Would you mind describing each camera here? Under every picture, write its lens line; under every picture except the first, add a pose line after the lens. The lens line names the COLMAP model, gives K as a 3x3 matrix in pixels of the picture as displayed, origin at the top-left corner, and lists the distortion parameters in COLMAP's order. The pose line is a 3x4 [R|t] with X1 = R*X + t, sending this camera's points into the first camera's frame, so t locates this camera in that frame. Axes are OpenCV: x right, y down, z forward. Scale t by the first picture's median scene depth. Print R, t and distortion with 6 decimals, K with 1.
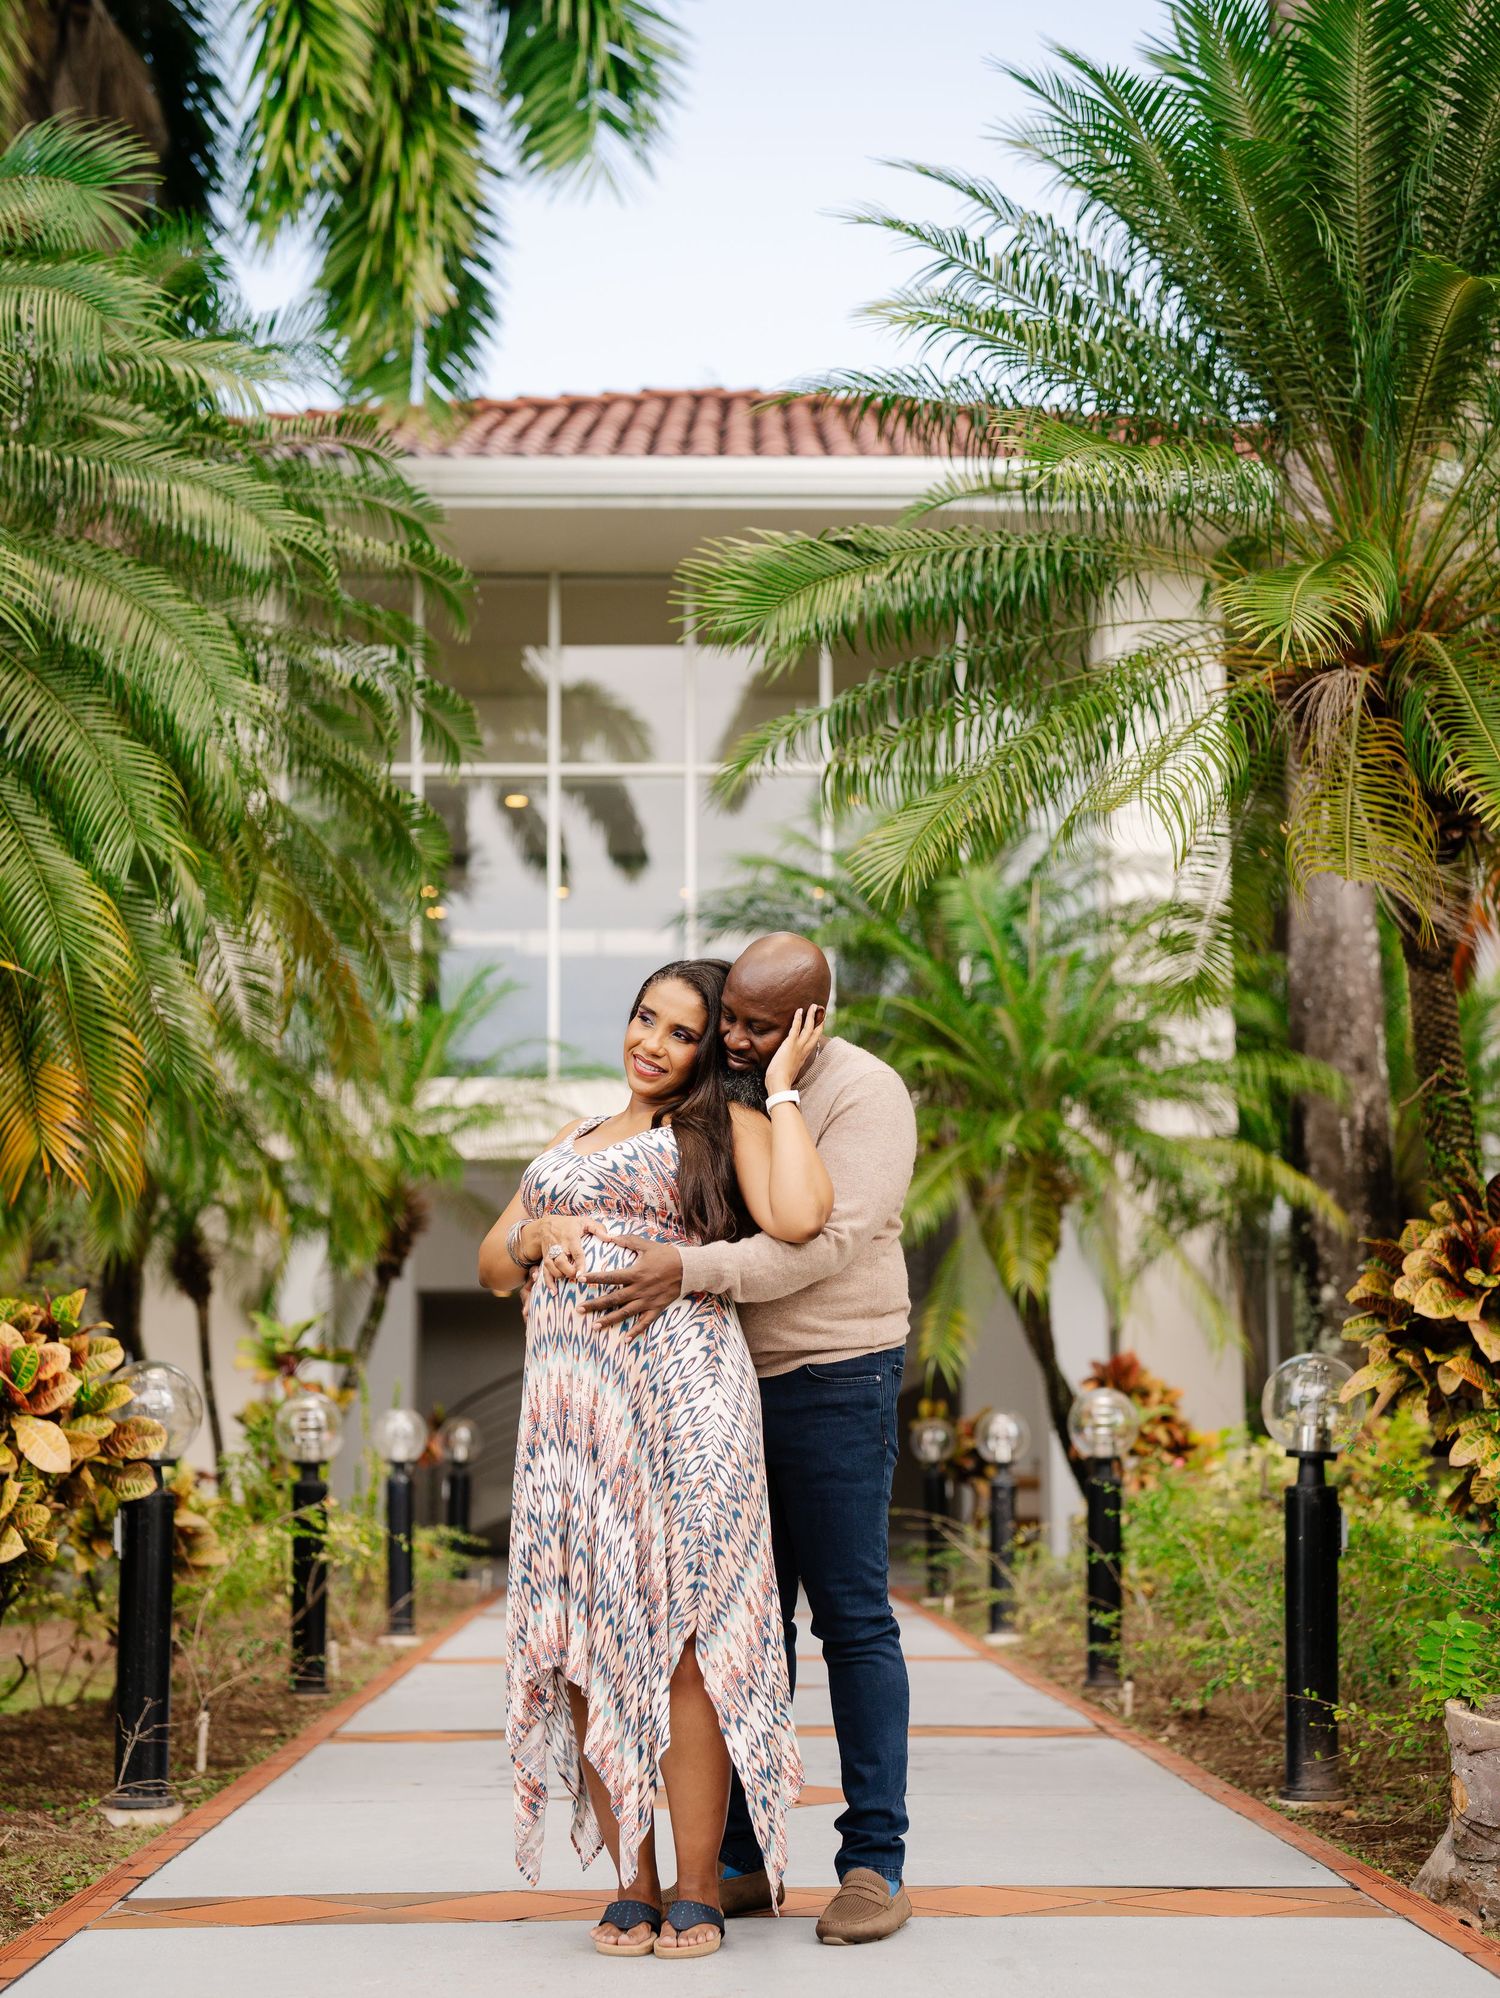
lens RADIAL K [[2509.8, 0, 775.5], [0, 2509.8, 999.7], [0, 0, 1]] dist [-0.033928, -0.035183]
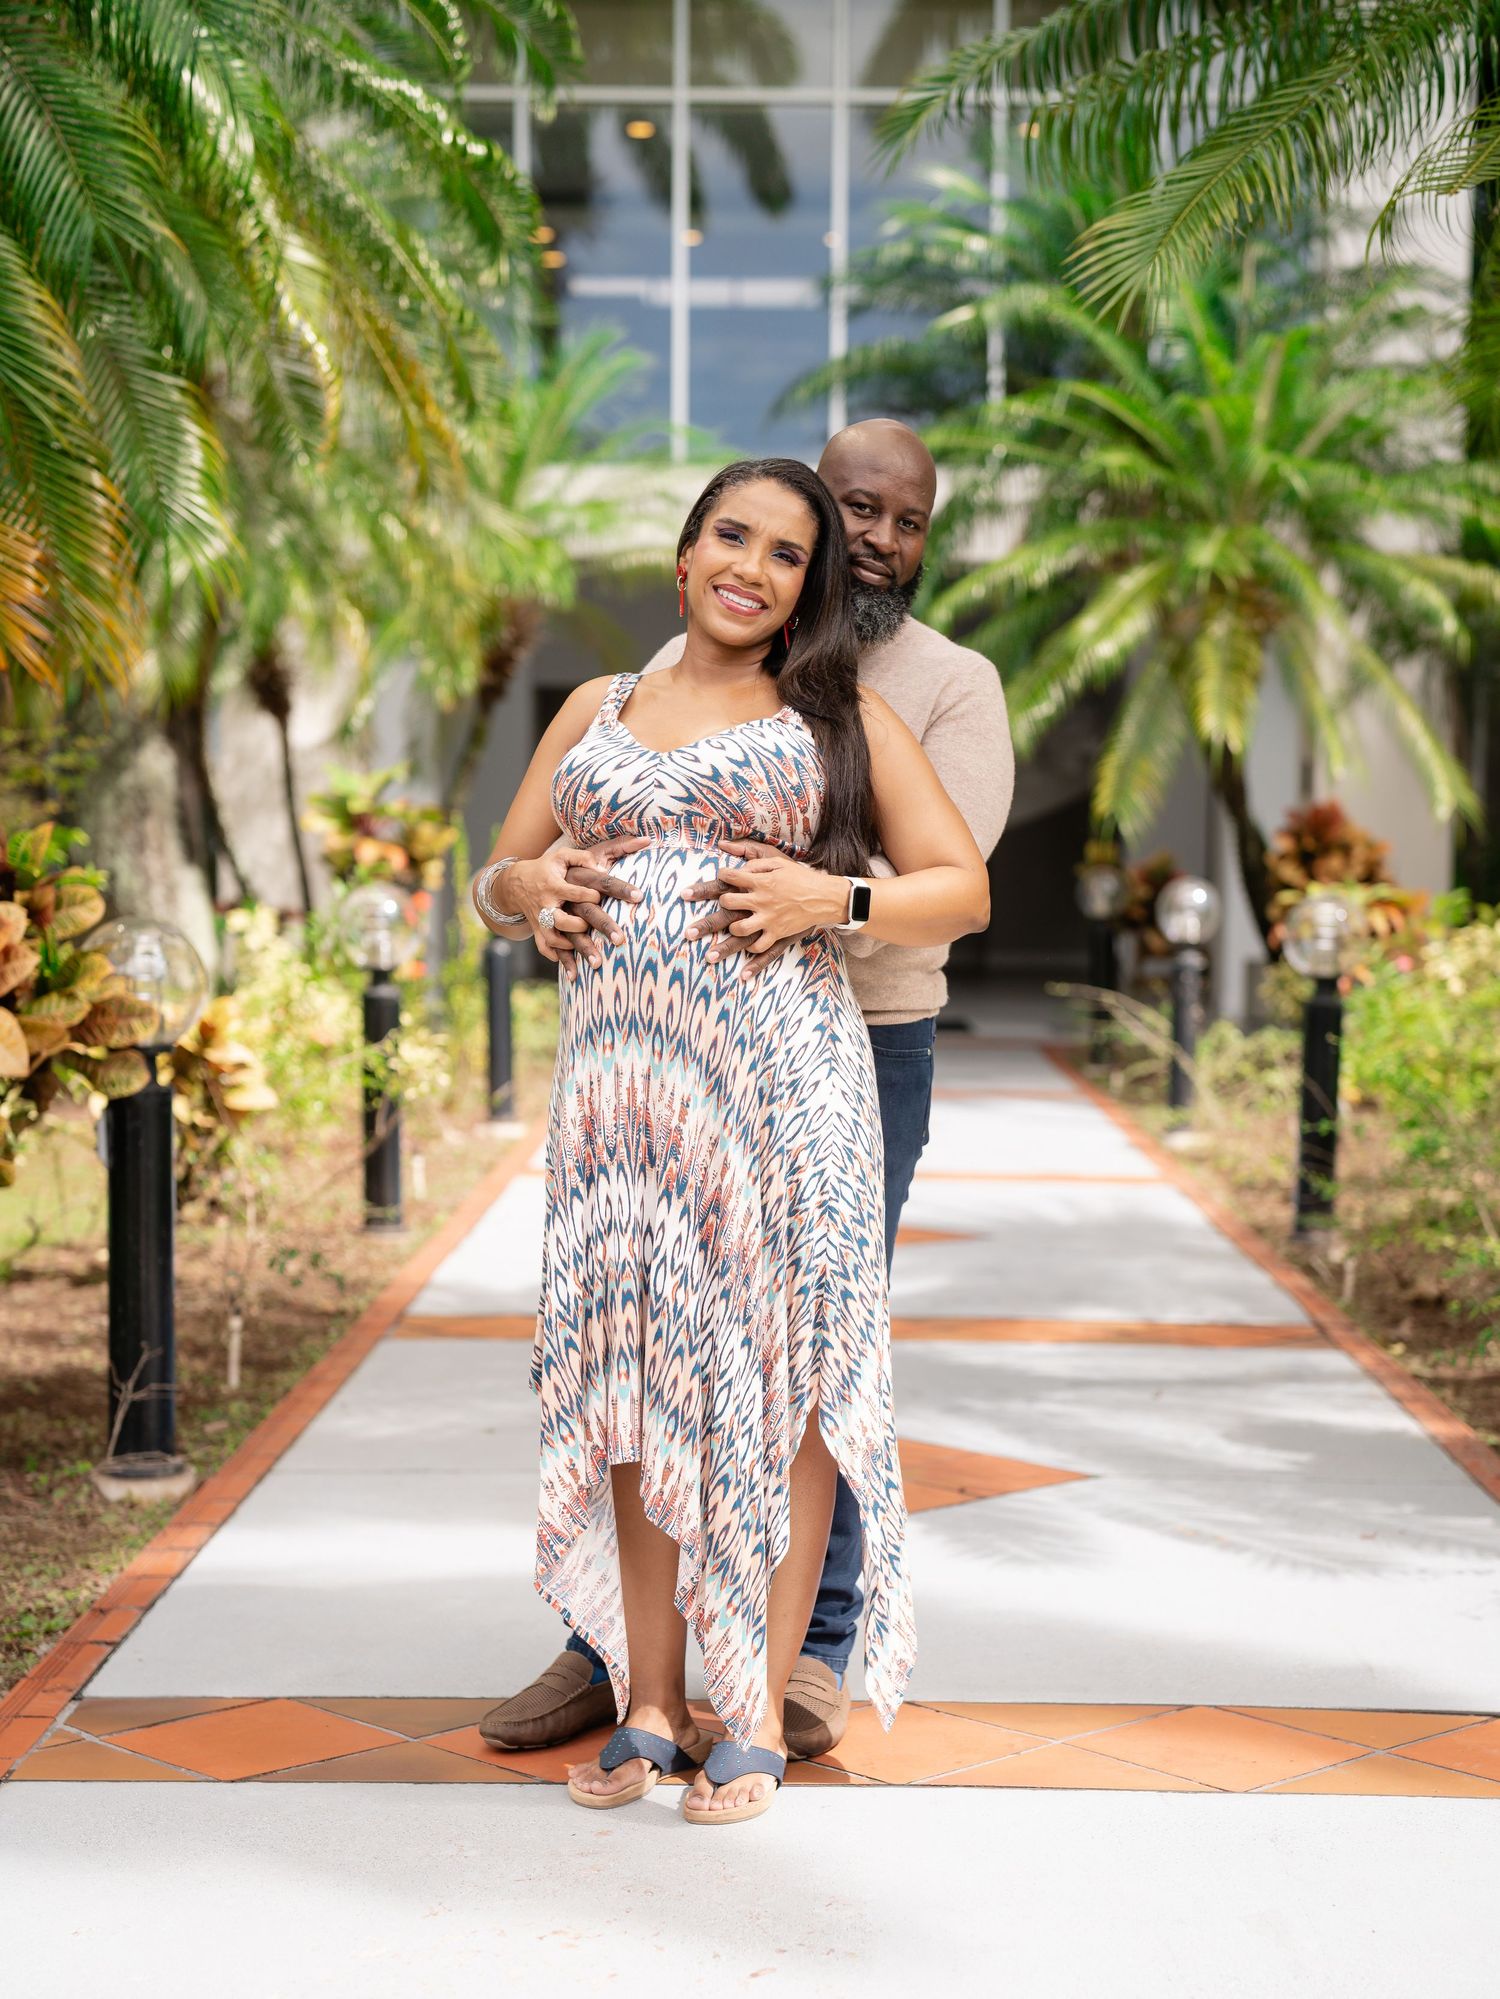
lens RADIAL K [[2511.1, 0, 775.5], [0, 2511.1, 1000.2], [0, 0, 1]] dist [-0.033928, -0.035183]
pose [[0.998309, 0.022671, -0.053534, -0.005268], [-0.008095, 0.966067, 0.258165, -0.021608], [0.057570, -0.257295, 0.964617, 0.157231]]
